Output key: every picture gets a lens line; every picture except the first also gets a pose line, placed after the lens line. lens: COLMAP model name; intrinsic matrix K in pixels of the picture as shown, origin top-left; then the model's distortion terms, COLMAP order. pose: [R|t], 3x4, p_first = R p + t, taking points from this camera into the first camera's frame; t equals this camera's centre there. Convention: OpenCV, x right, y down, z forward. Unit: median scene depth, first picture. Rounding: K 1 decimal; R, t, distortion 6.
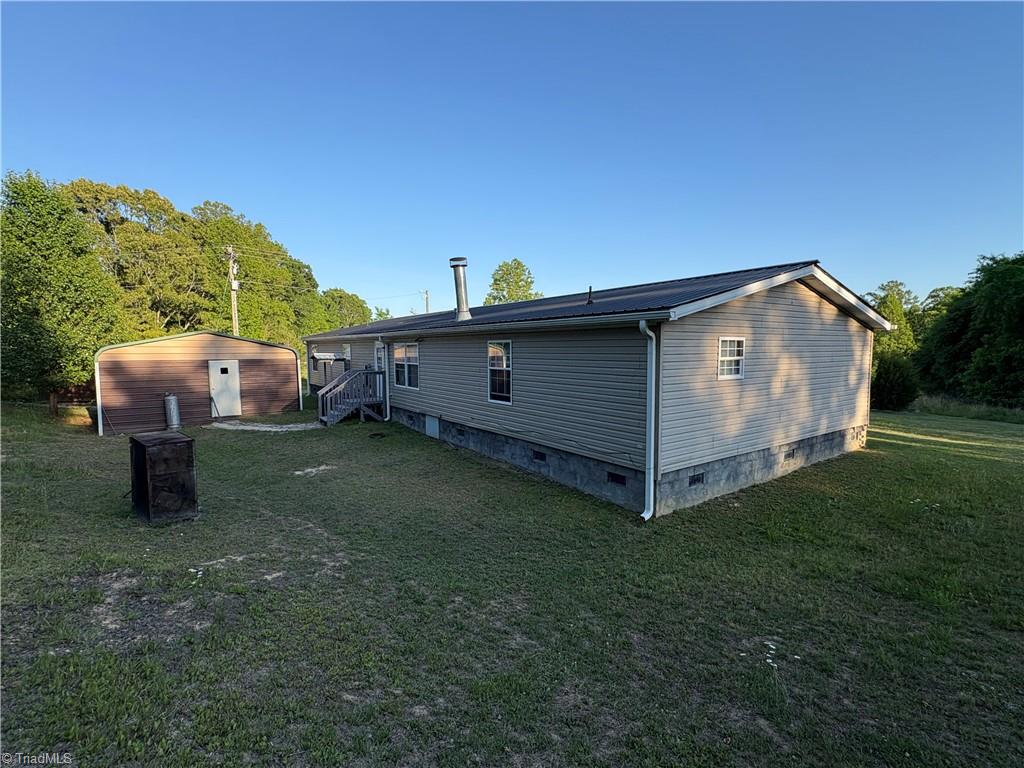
lens RADIAL K [[480.2, 0, 512.0], [0, 480.2, 384.0], [0, 0, 1]] dist [0.000171, -0.000304]
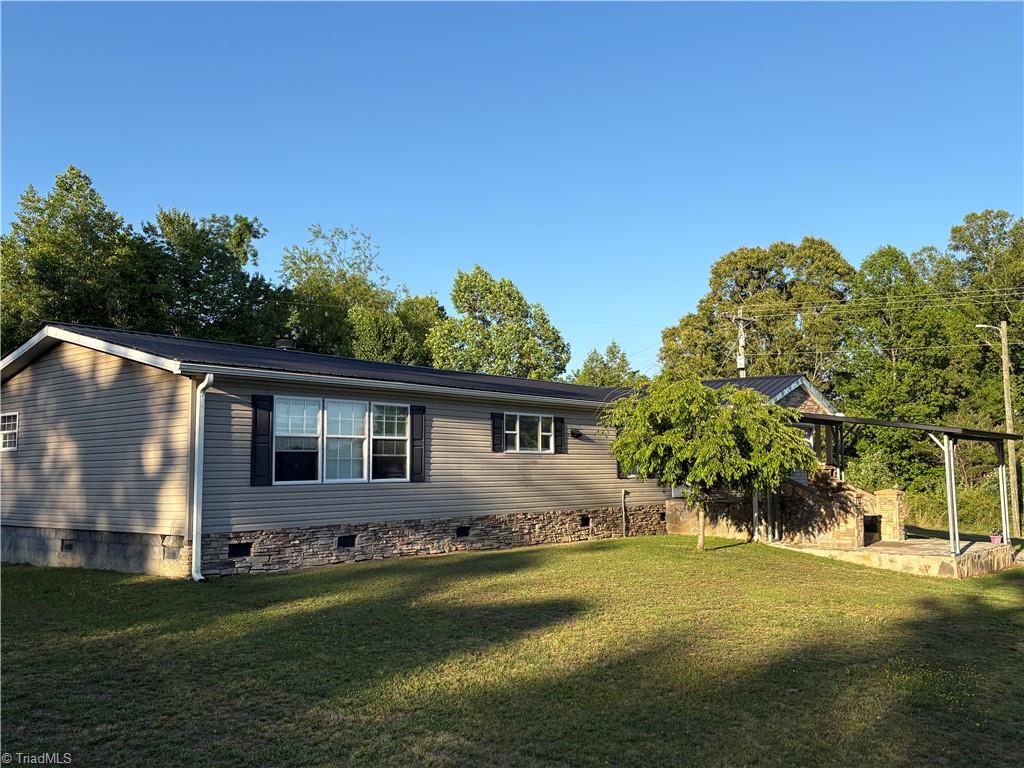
lens RADIAL K [[886.1, 0, 512.0], [0, 886.1, 384.0], [0, 0, 1]] dist [0.094619, 0.001961]
pose [[0.262763, -0.091262, -0.960535, 2.538270], [-0.064608, 0.991618, -0.111890, -0.008870], [0.962695, 0.091459, 0.254664, 1.414235]]
